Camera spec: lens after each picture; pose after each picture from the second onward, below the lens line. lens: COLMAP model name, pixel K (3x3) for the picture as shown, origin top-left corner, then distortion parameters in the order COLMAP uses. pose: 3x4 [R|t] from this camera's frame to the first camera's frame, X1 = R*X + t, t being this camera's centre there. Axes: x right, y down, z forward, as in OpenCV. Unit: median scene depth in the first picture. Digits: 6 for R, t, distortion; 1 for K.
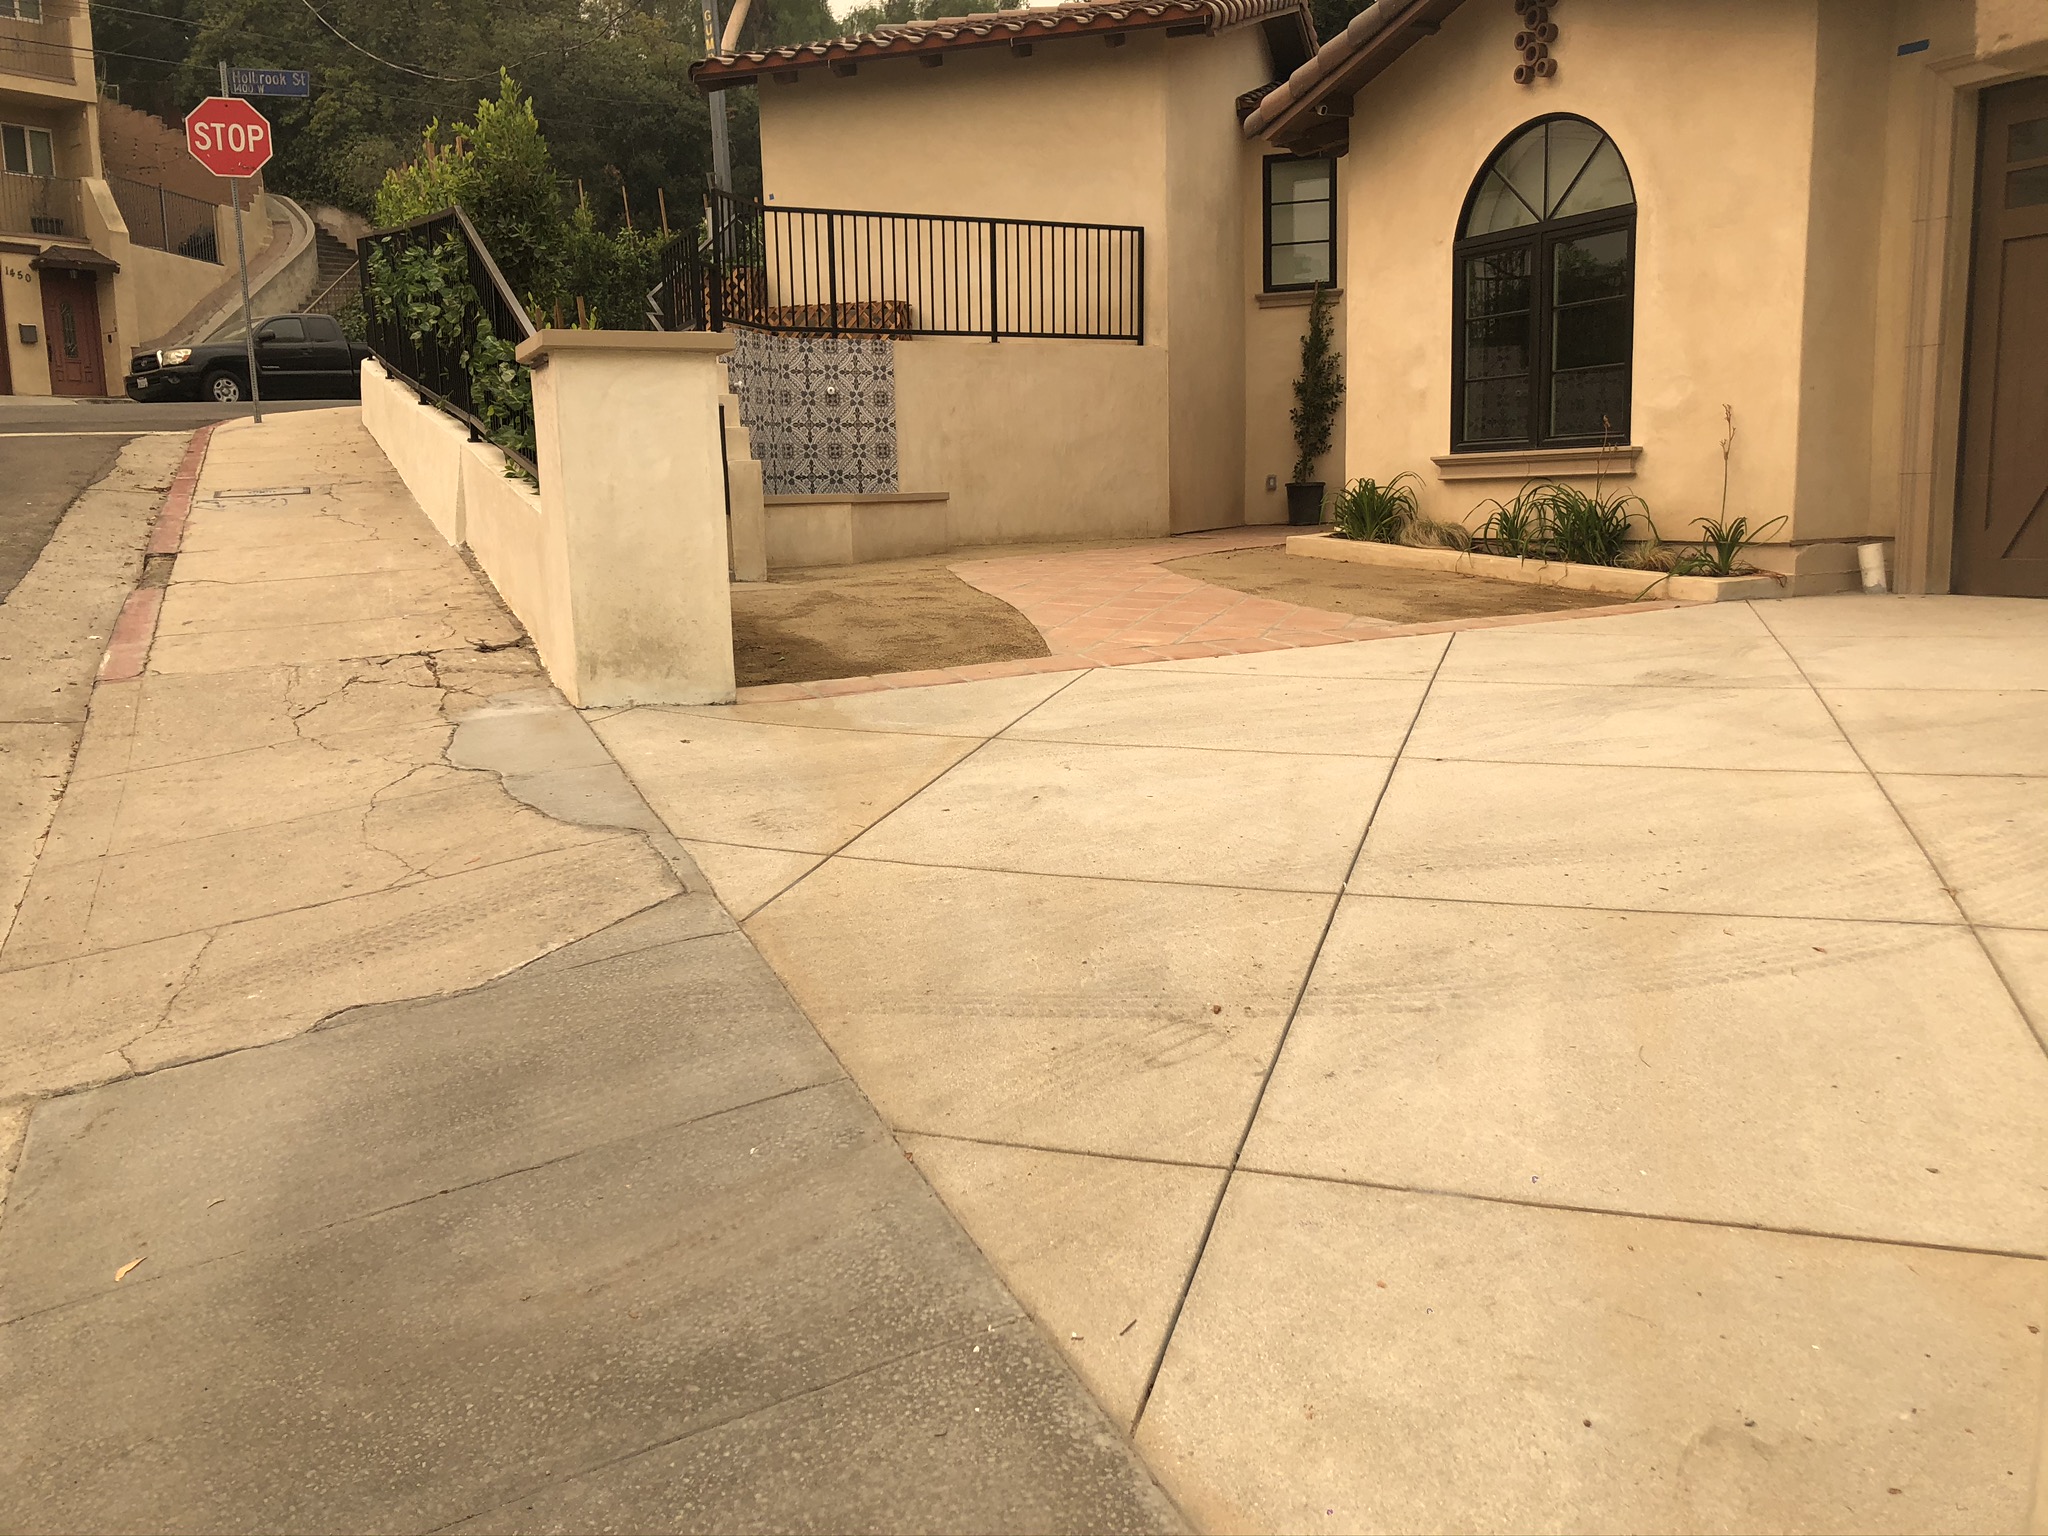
lens RADIAL K [[1658.0, 0, 1010.4], [0, 1658.0, 748.8], [0, 0, 1]] dist [0.092313, -0.188909]
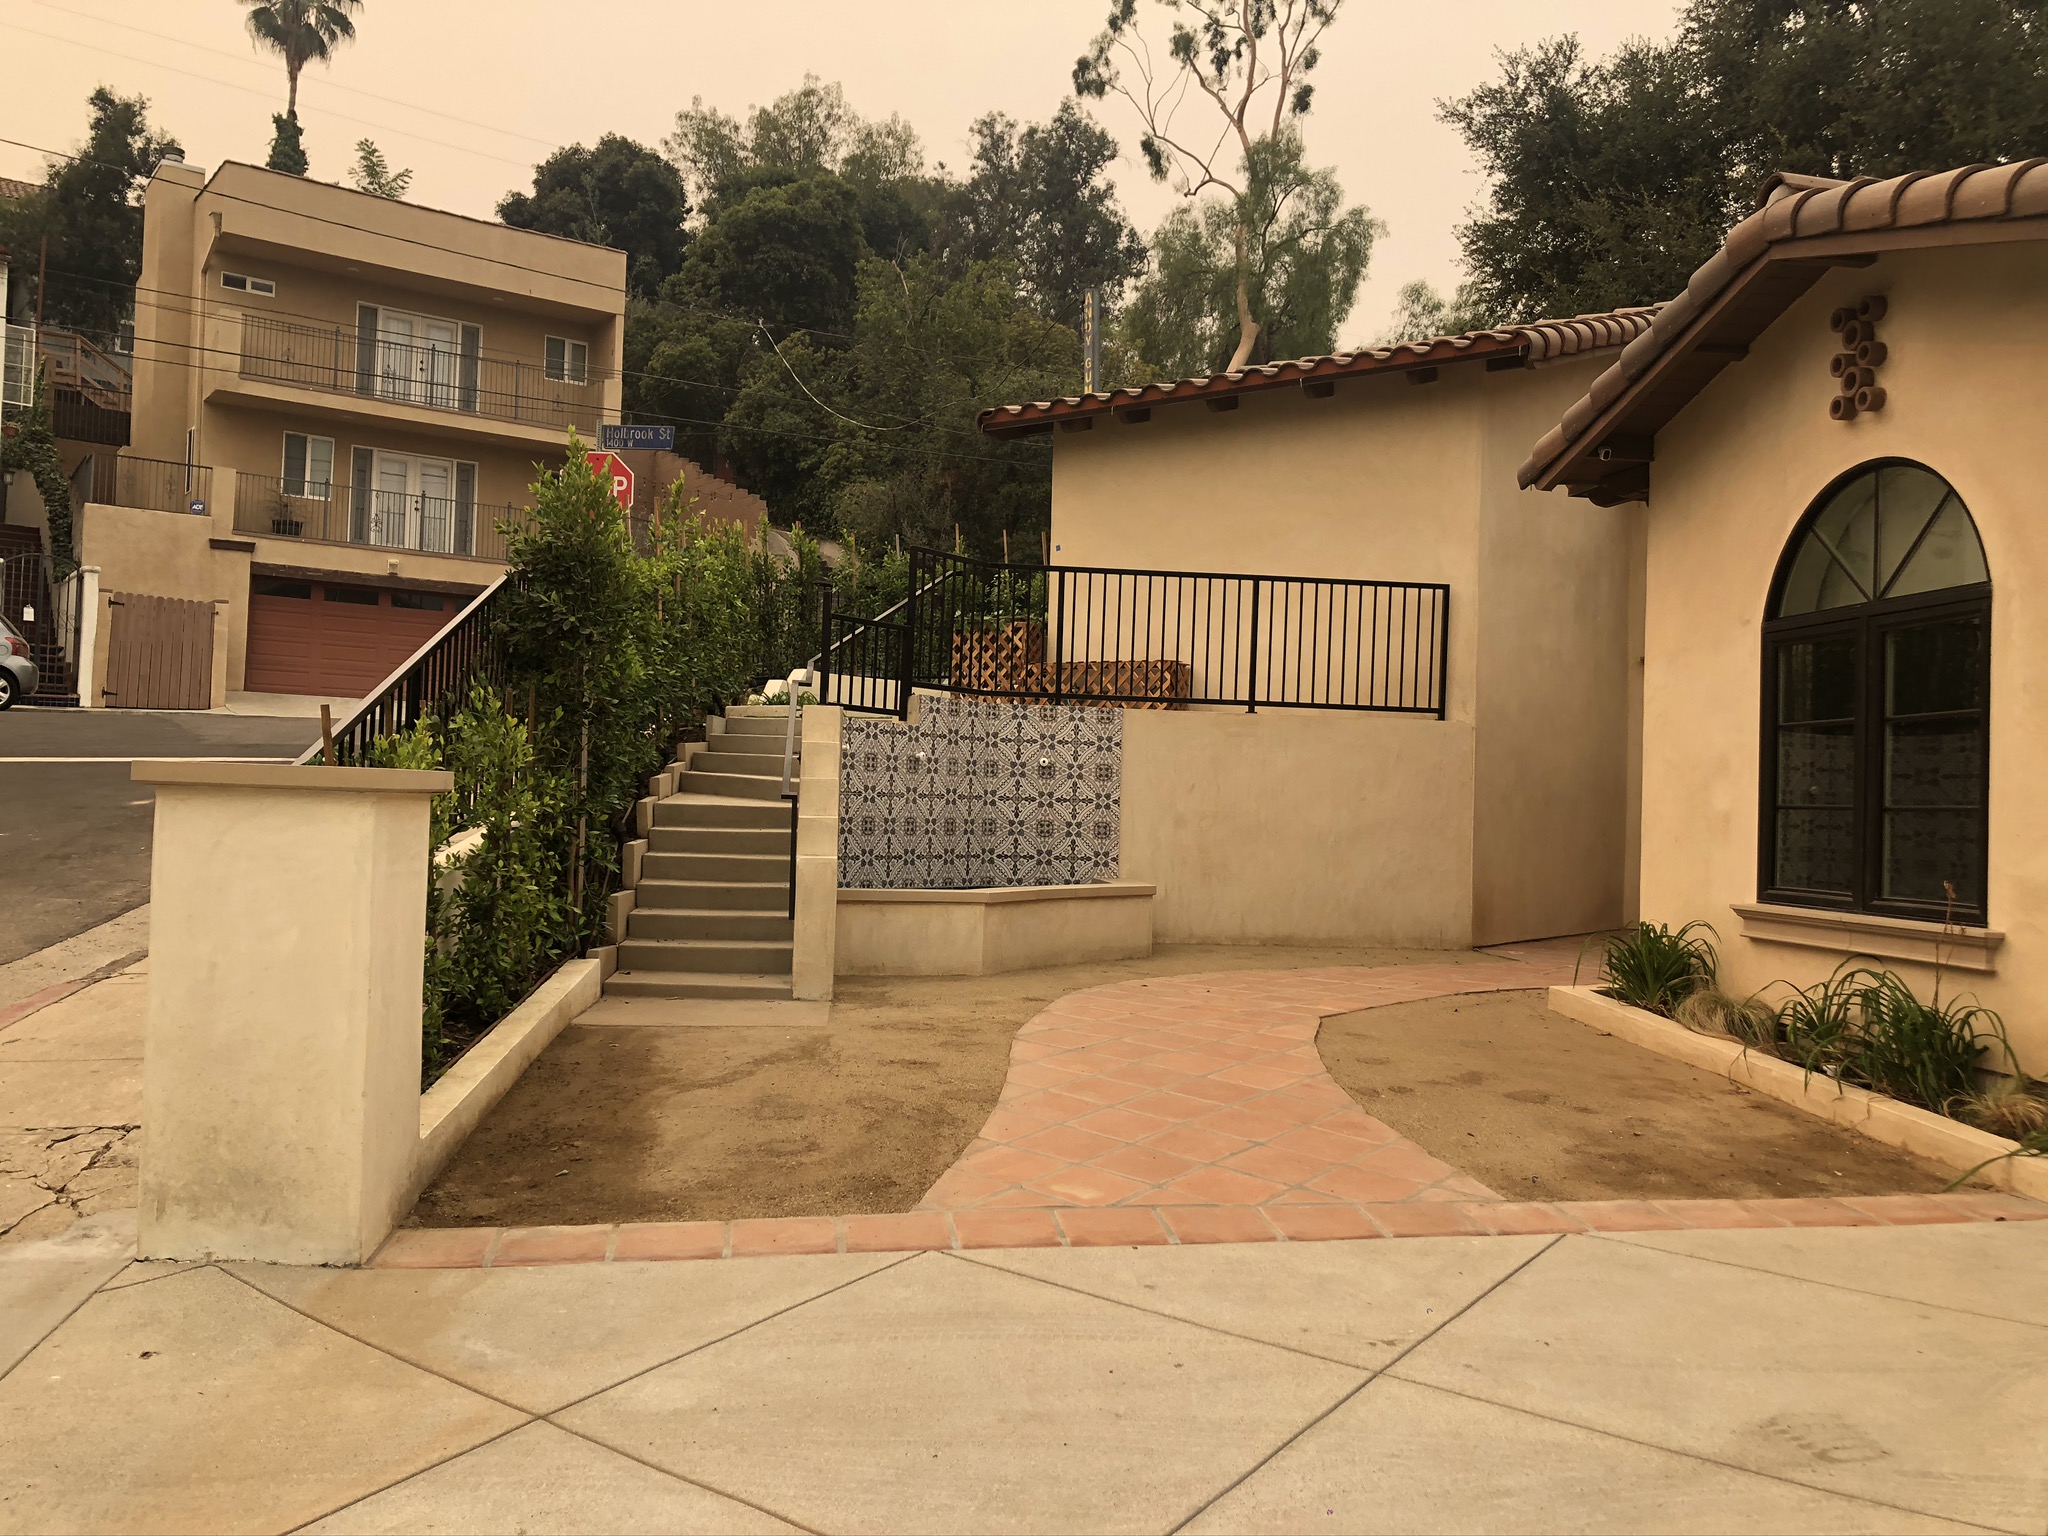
lens RADIAL K [[1661.3, 0, 1022.9], [0, 1661.3, 753.8], [0, 0, 1]] dist [0.155820, -0.197074]
pose [[0.949246, 0.042831, -0.311606, 0.155616], [-0.098412, 0.981389, -0.164898, -0.071825], [0.298744, 0.187194, 0.935794, 0.166876]]
